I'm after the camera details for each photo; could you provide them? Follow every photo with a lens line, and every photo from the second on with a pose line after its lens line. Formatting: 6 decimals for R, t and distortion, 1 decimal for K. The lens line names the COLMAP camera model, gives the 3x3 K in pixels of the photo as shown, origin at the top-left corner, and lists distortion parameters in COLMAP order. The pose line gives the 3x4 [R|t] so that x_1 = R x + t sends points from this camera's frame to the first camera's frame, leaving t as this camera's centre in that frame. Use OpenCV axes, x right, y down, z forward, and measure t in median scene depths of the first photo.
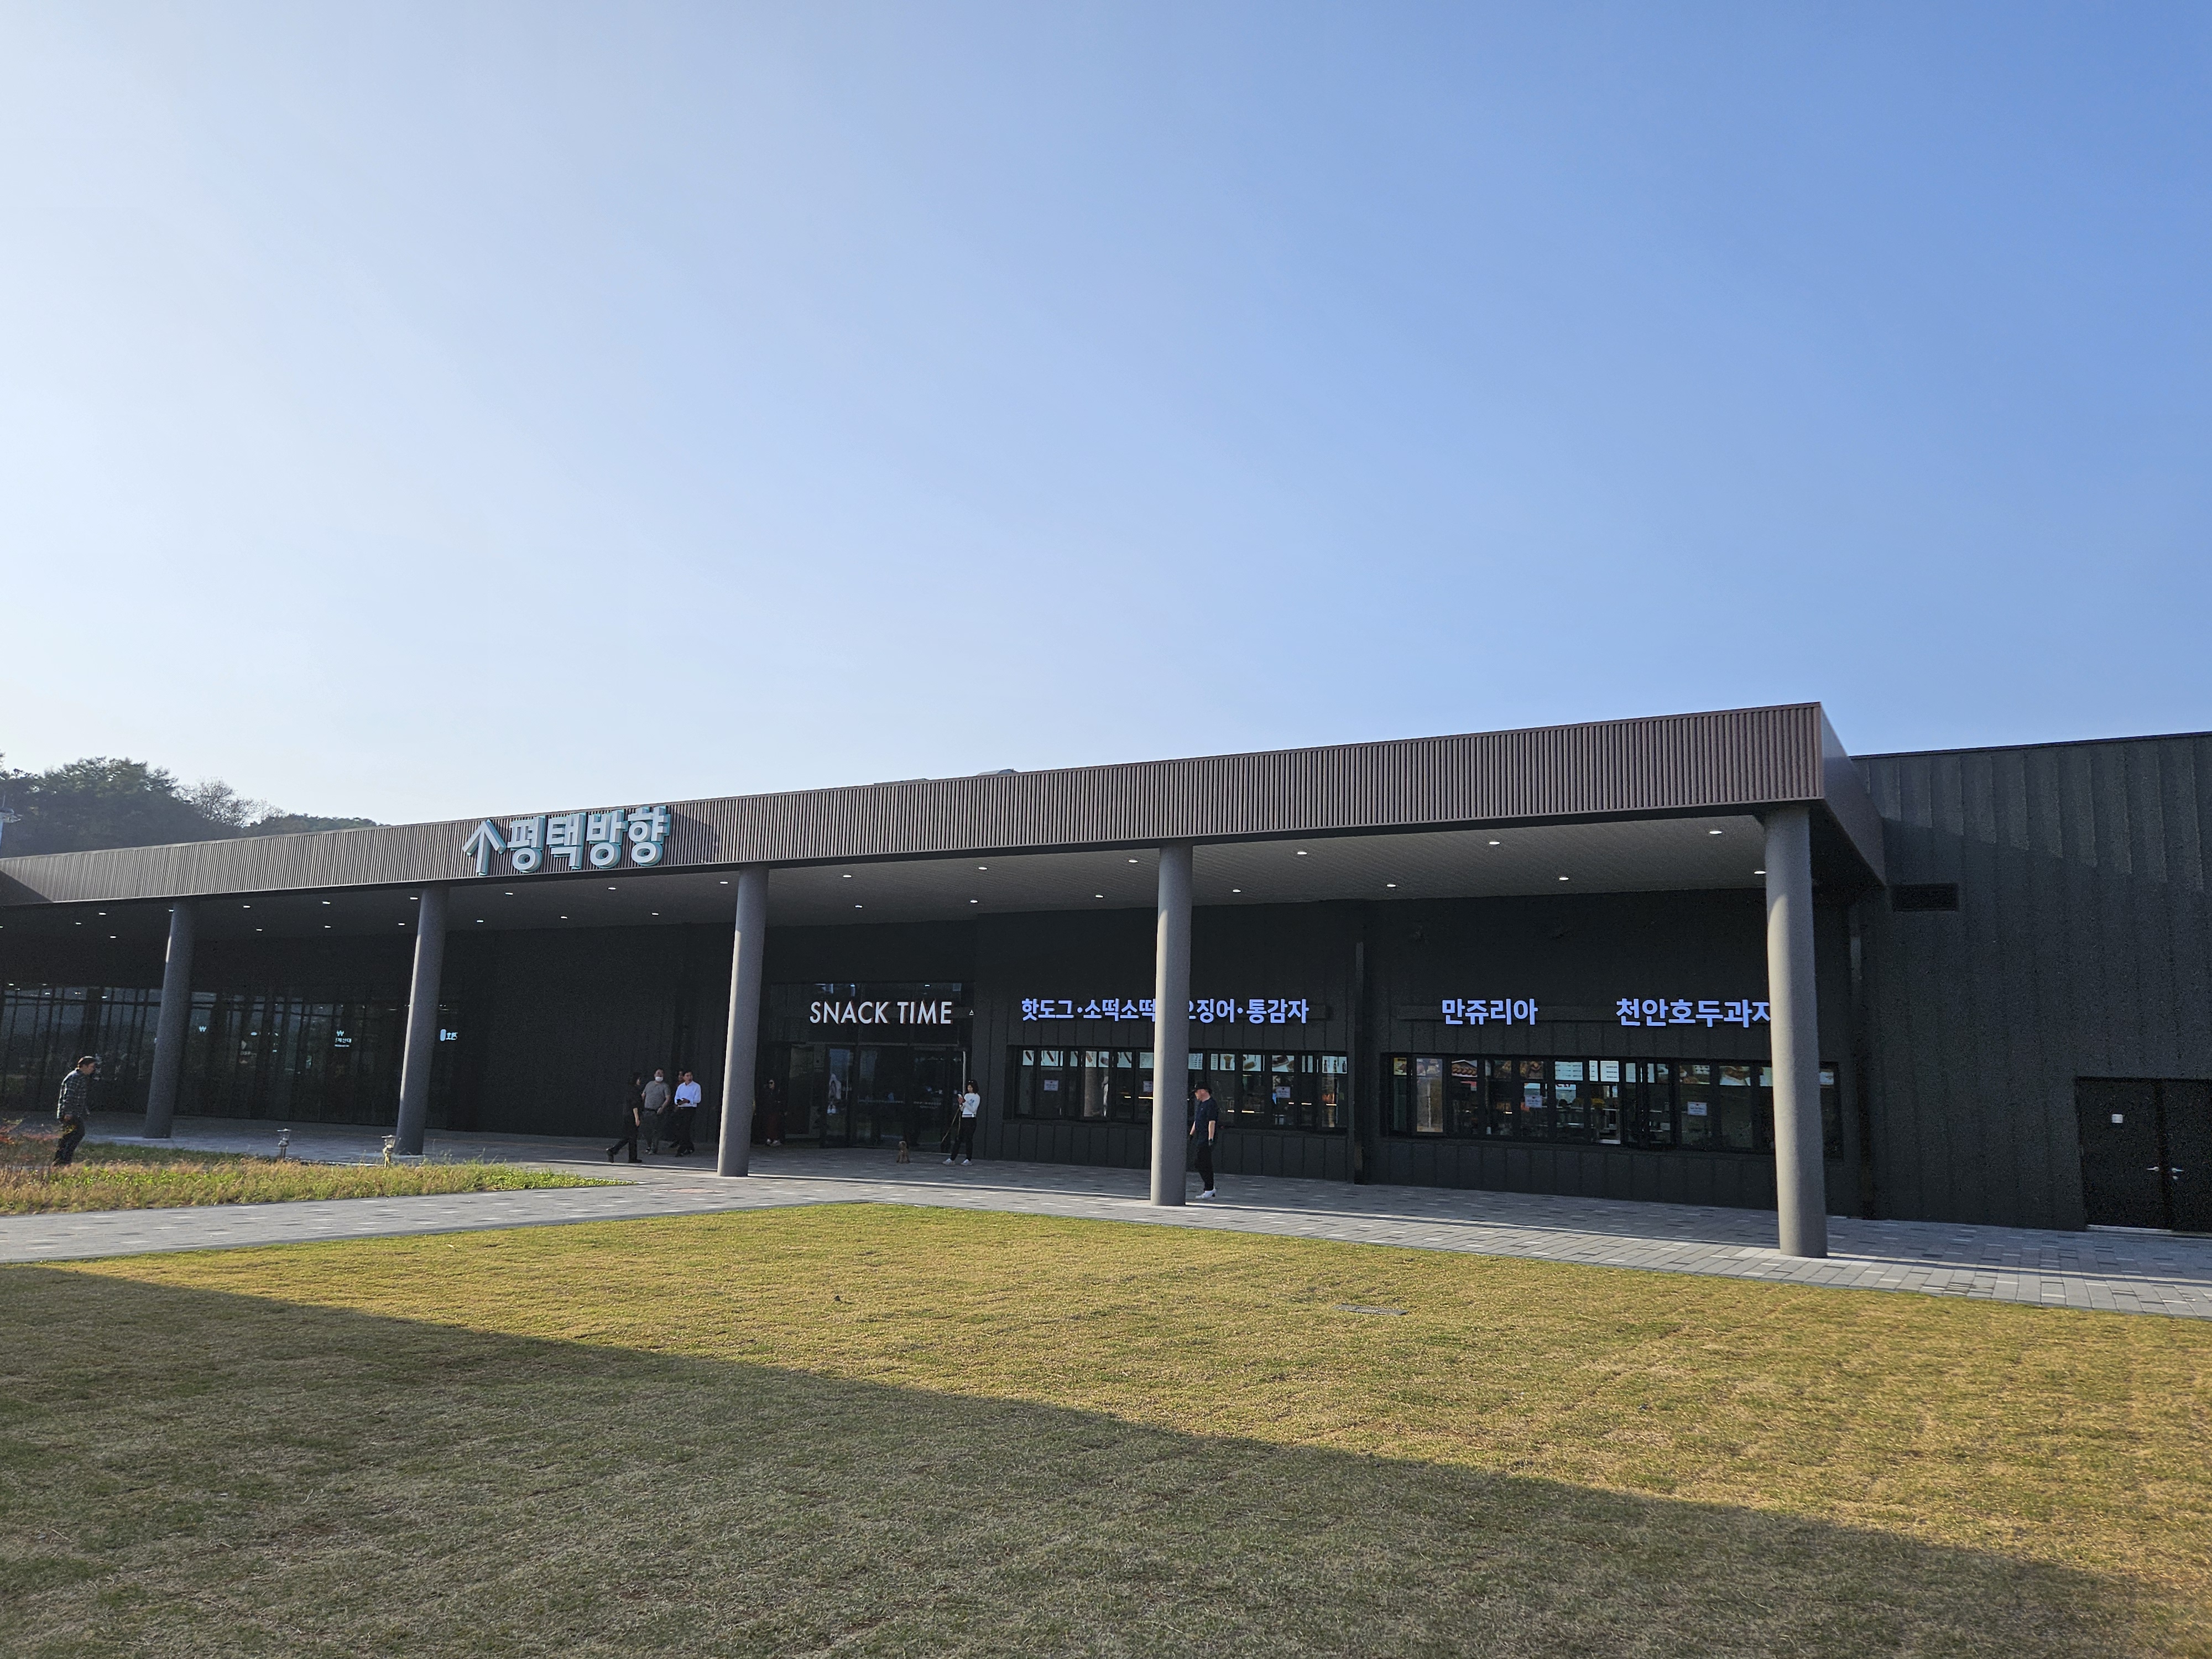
lens RADIAL K [[1504.1, 0, 1099.4], [0, 1504.1, 834.0], [0, 0, 1]] dist [0.009559, -0.018385]
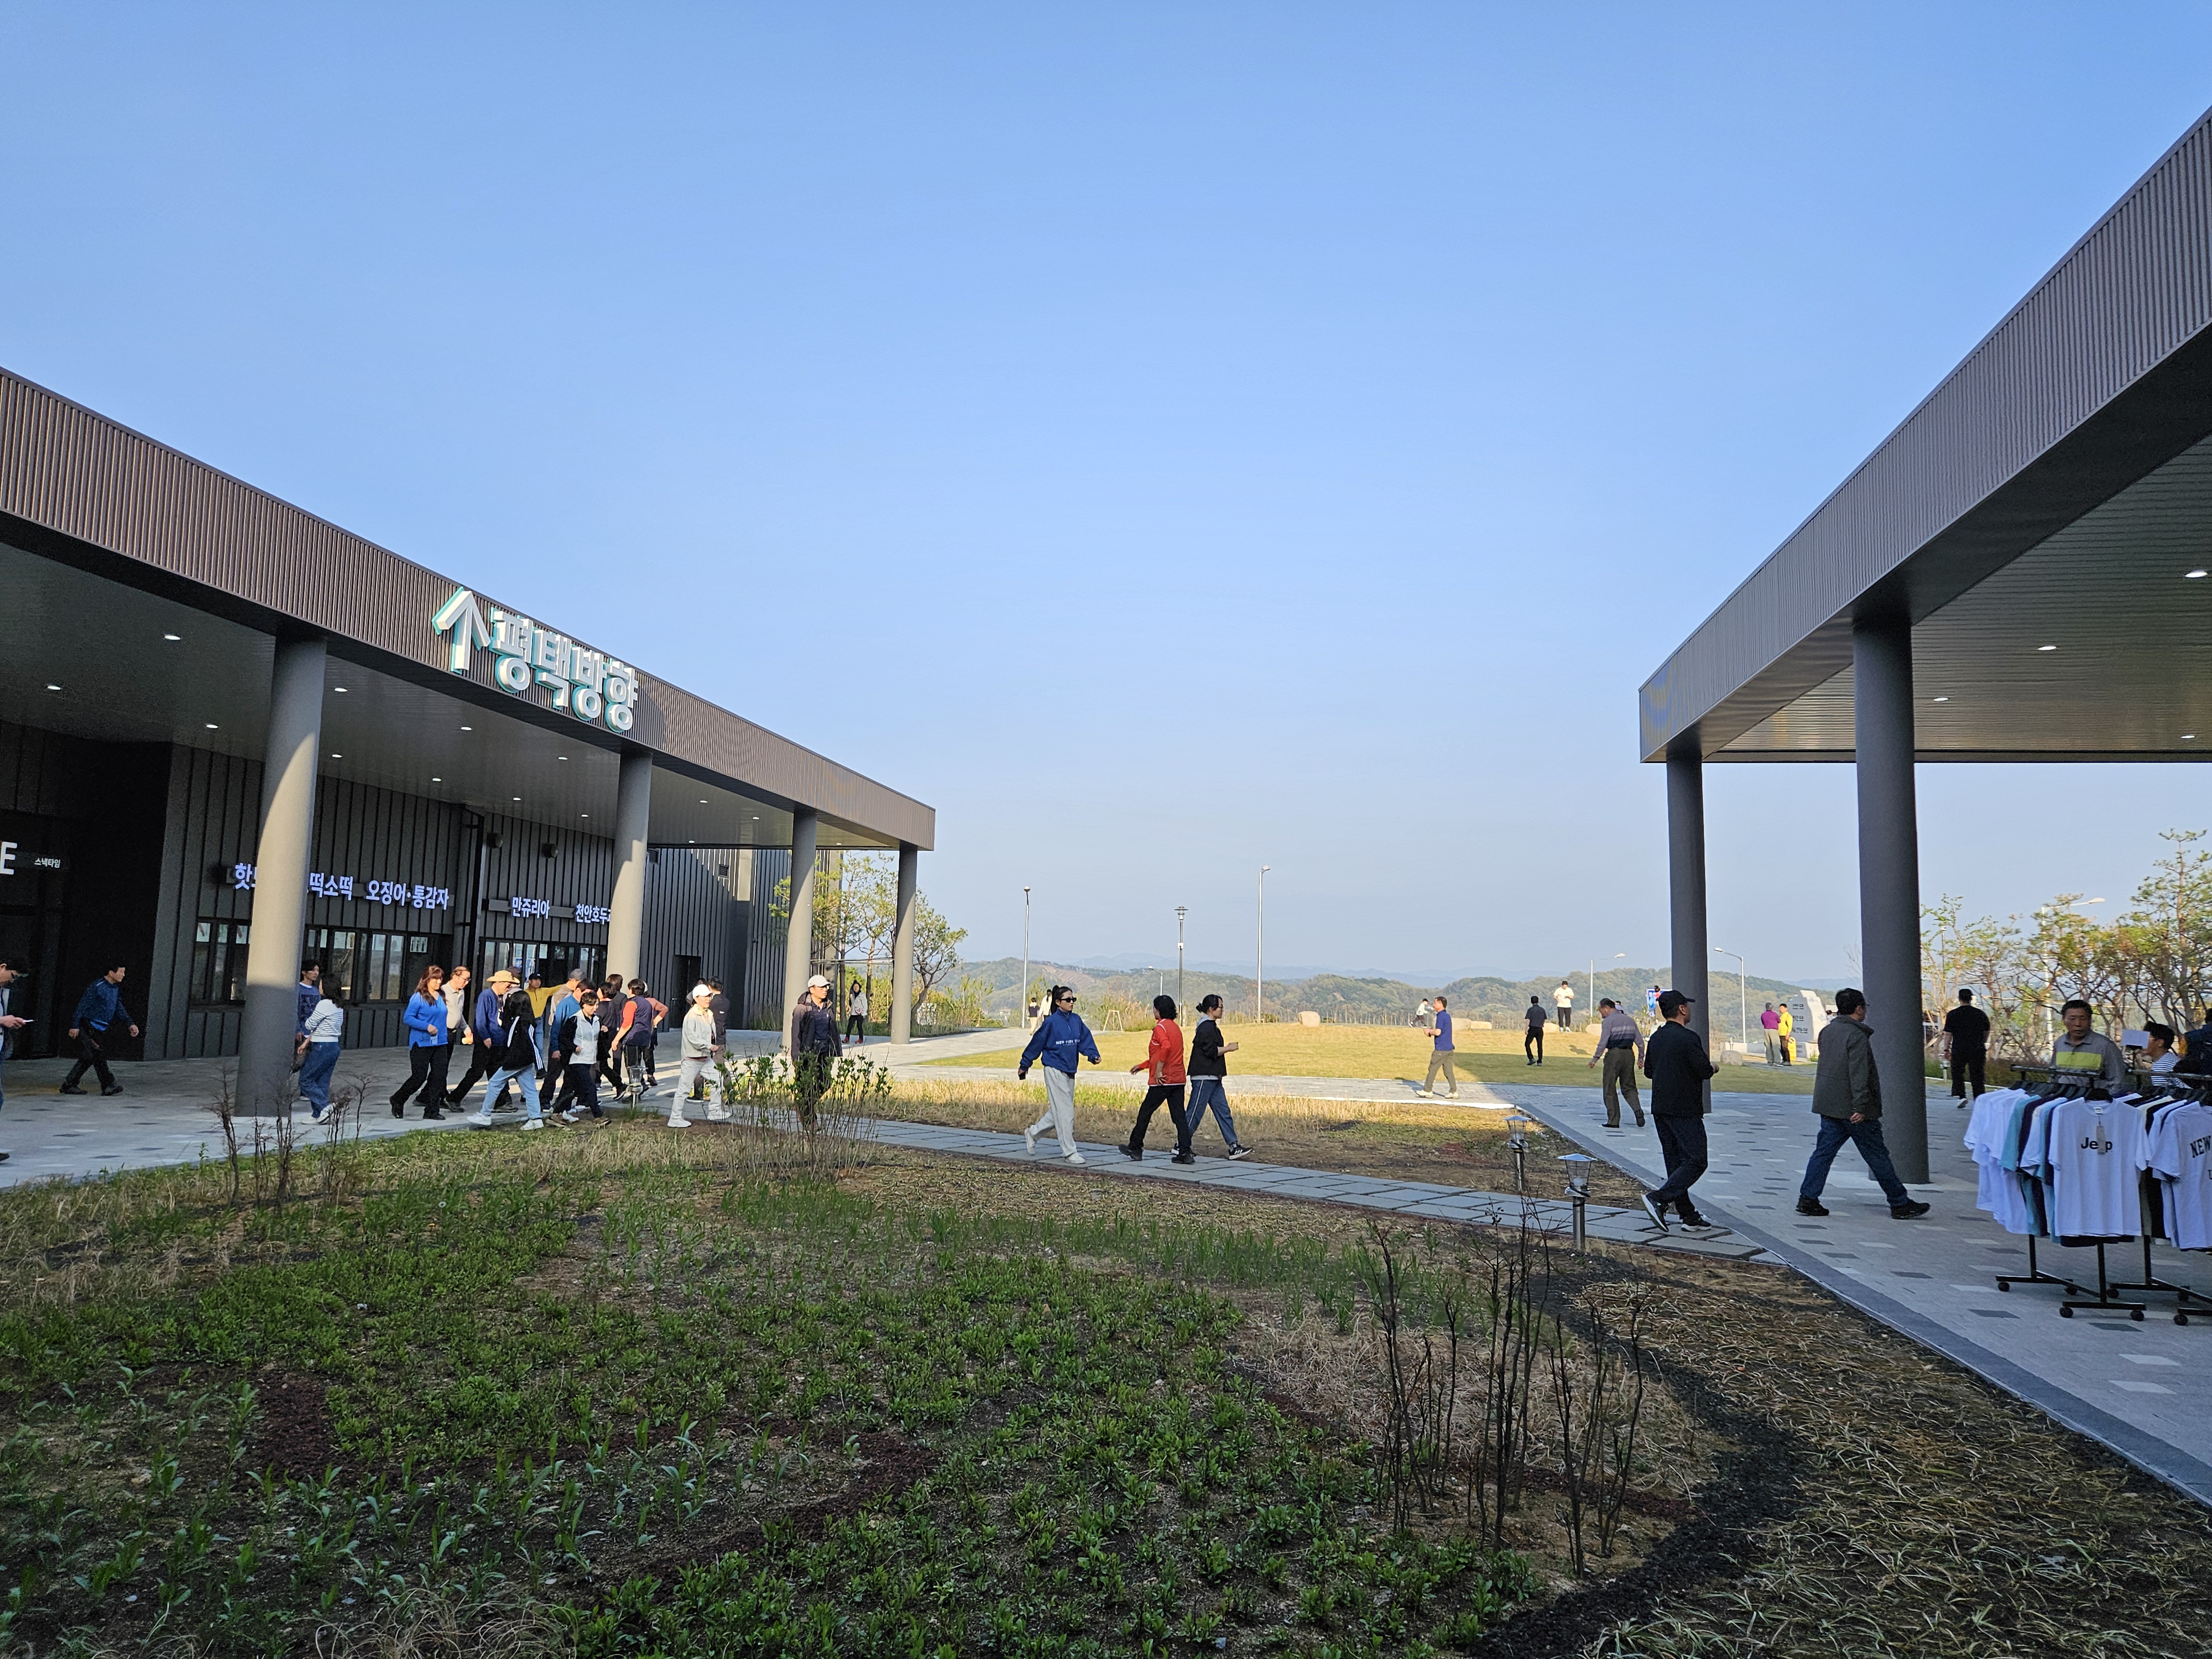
lens RADIAL K [[1504.1, 0, 1112.8], [0, 1504.1, 833.6], [0, 0, 1]] dist [0.009559, -0.018385]
pose [[-0.351876, 0.058435, 0.934221, -1.065558], [-0.188070, 0.973283, -0.131715, 0.121961], [-0.916958, -0.222046, -0.331486, 0.909582]]
